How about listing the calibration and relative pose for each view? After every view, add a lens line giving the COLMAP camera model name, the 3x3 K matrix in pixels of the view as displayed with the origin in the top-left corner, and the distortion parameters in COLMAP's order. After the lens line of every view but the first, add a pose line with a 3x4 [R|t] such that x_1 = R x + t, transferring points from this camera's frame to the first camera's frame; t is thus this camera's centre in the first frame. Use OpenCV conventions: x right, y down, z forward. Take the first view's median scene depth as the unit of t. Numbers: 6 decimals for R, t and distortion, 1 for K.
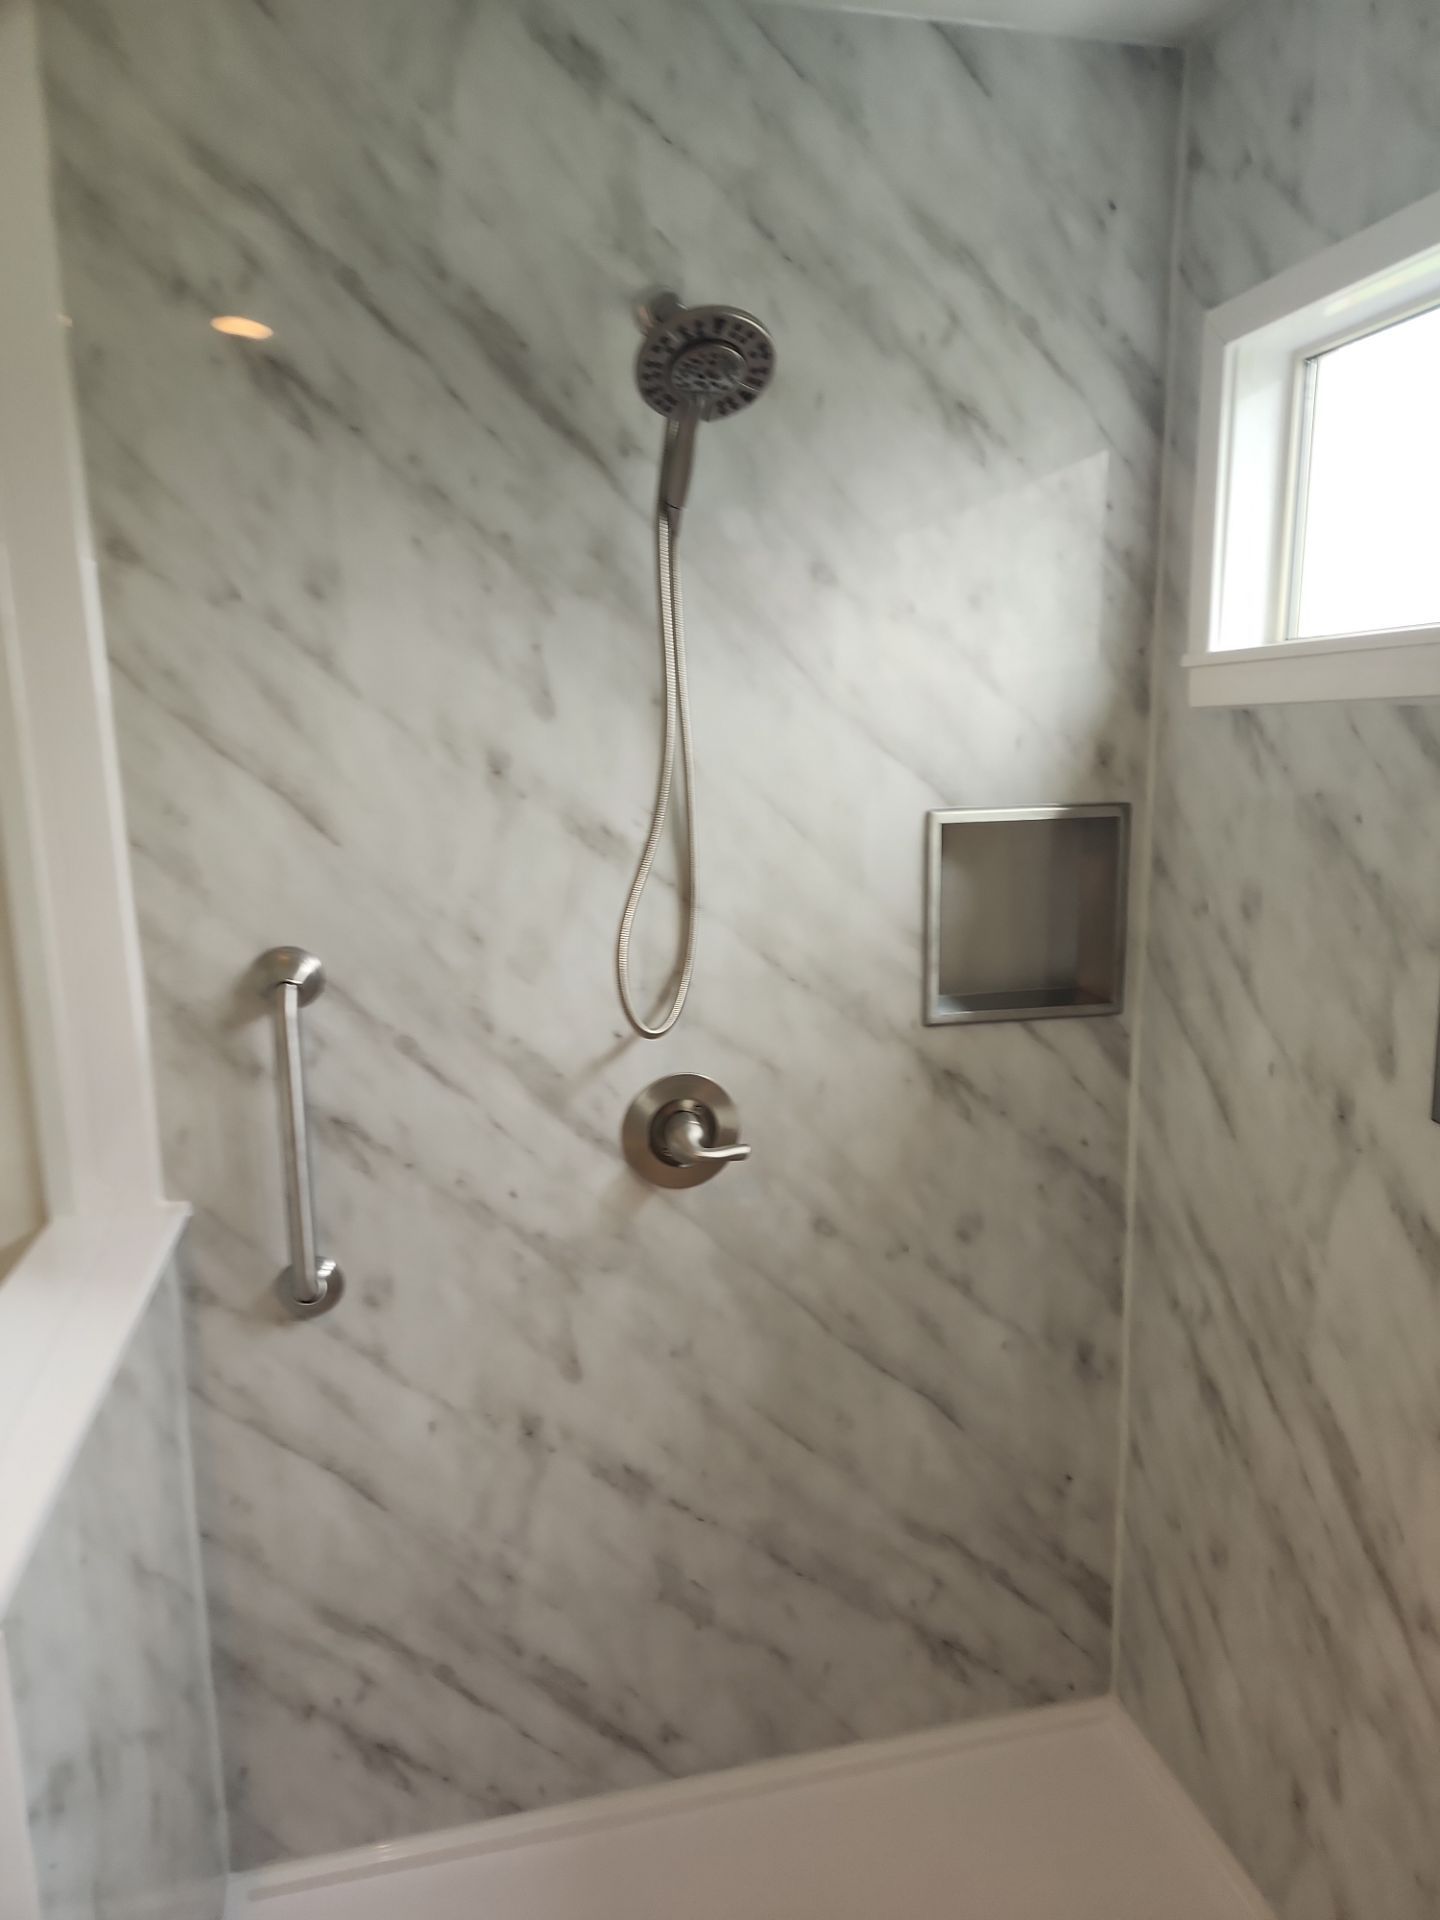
lens RADIAL K [[1329.2, 0, 715.2], [0, 1329.2, 948.2], [0, 0, 1]] dist [0.078796, -0.087581]
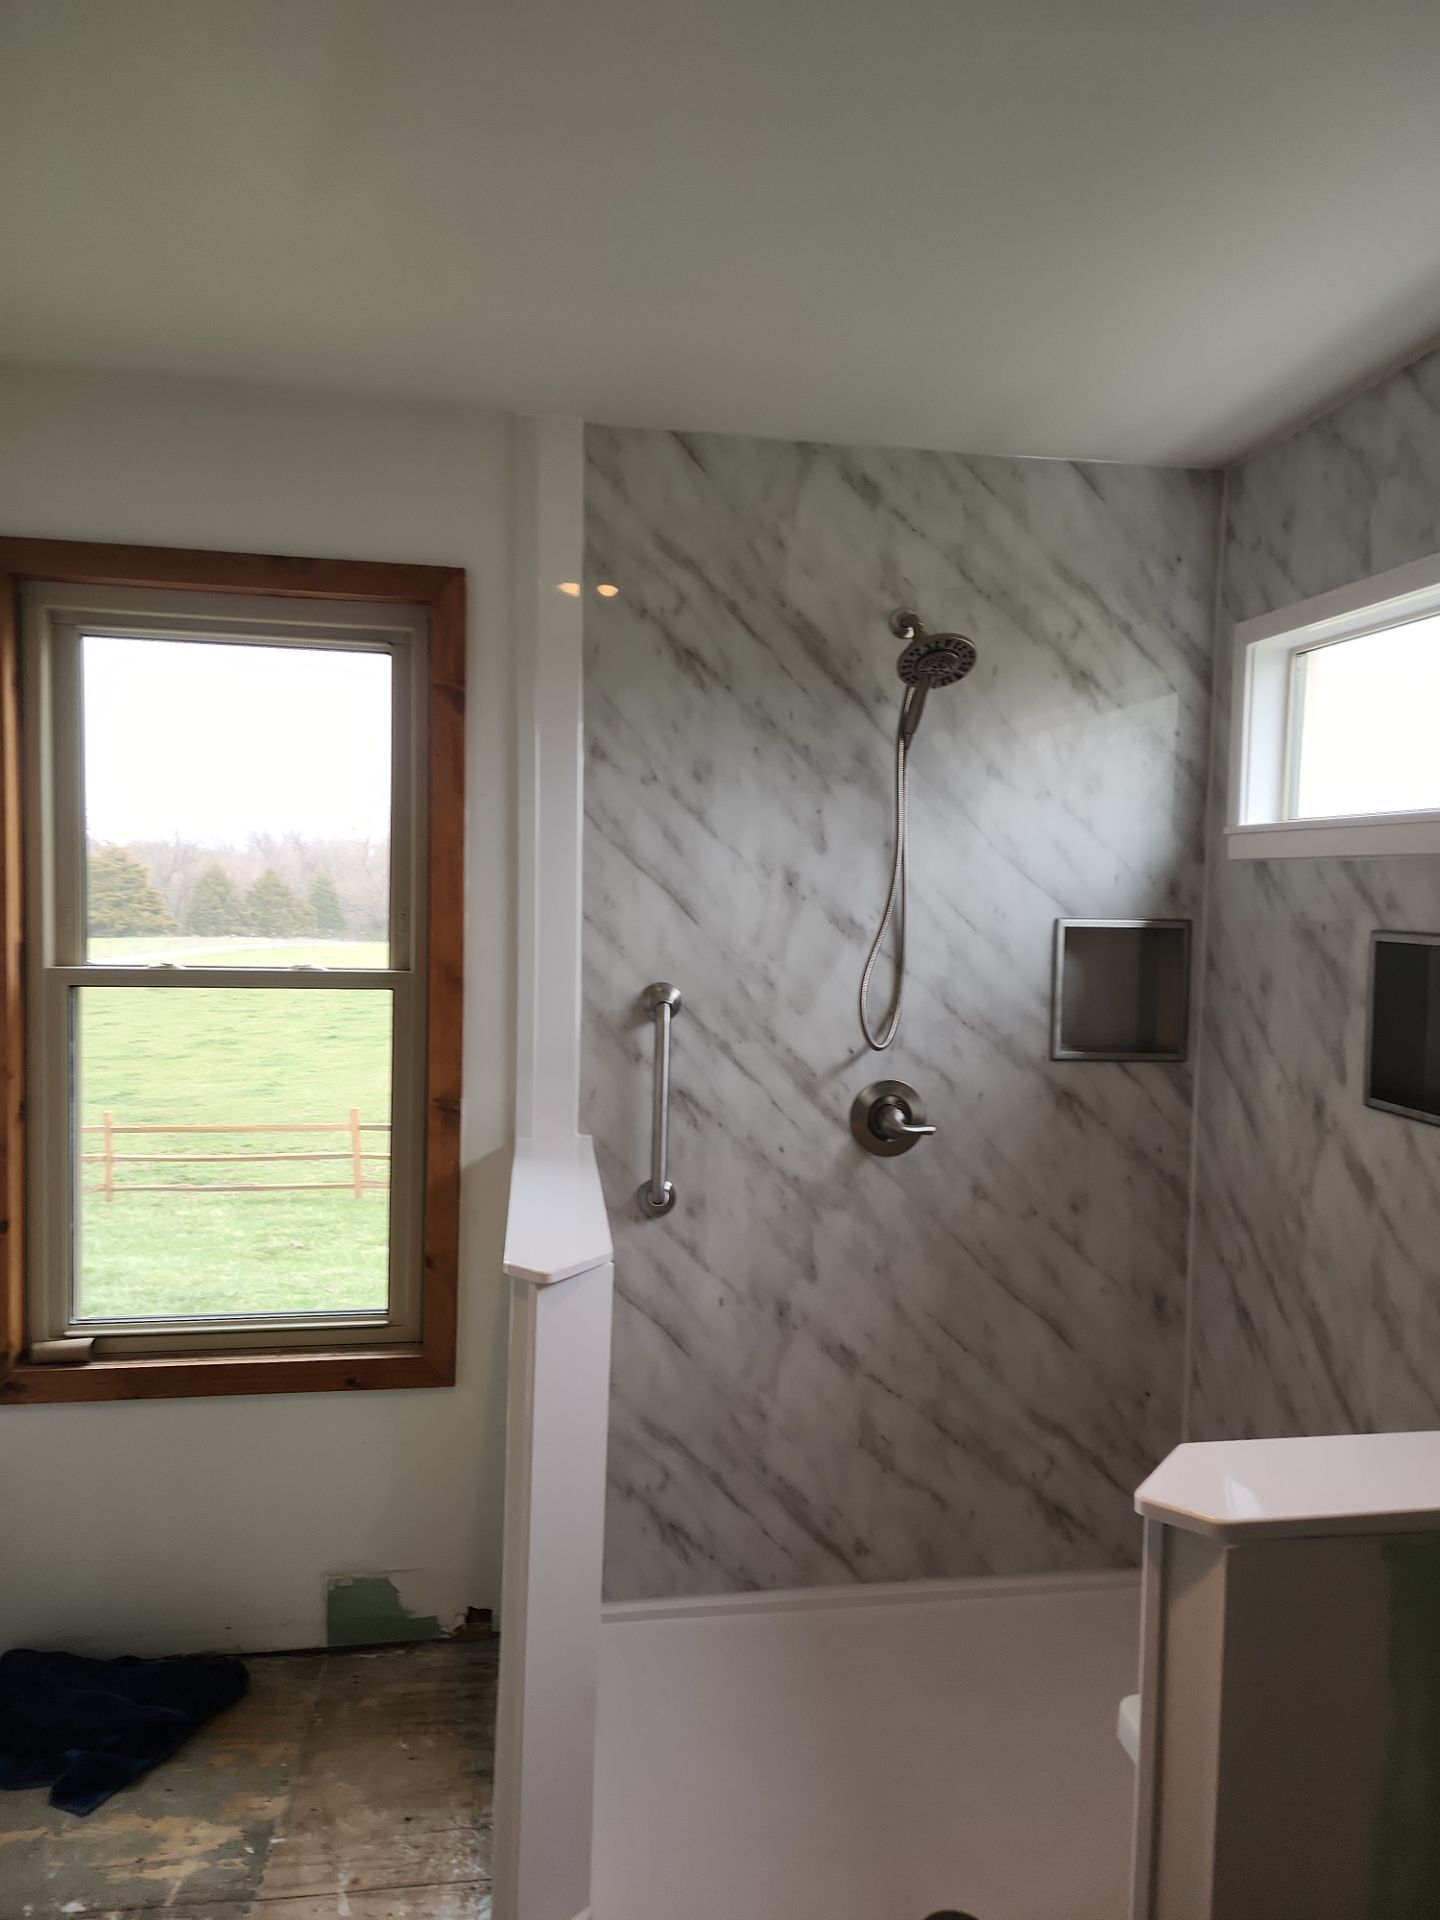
lens RADIAL K [[1313.9, 0, 705.3], [0, 1313.9, 947.2], [0, 0, 1]] dist [0.091607, -0.104388]
pose [[0.995173, 0.039421, -0.089875, -0.113352], [-0.049226, 0.992752, -0.109633, 0.124254], [0.084902, 0.113528, 0.989901, -0.586782]]
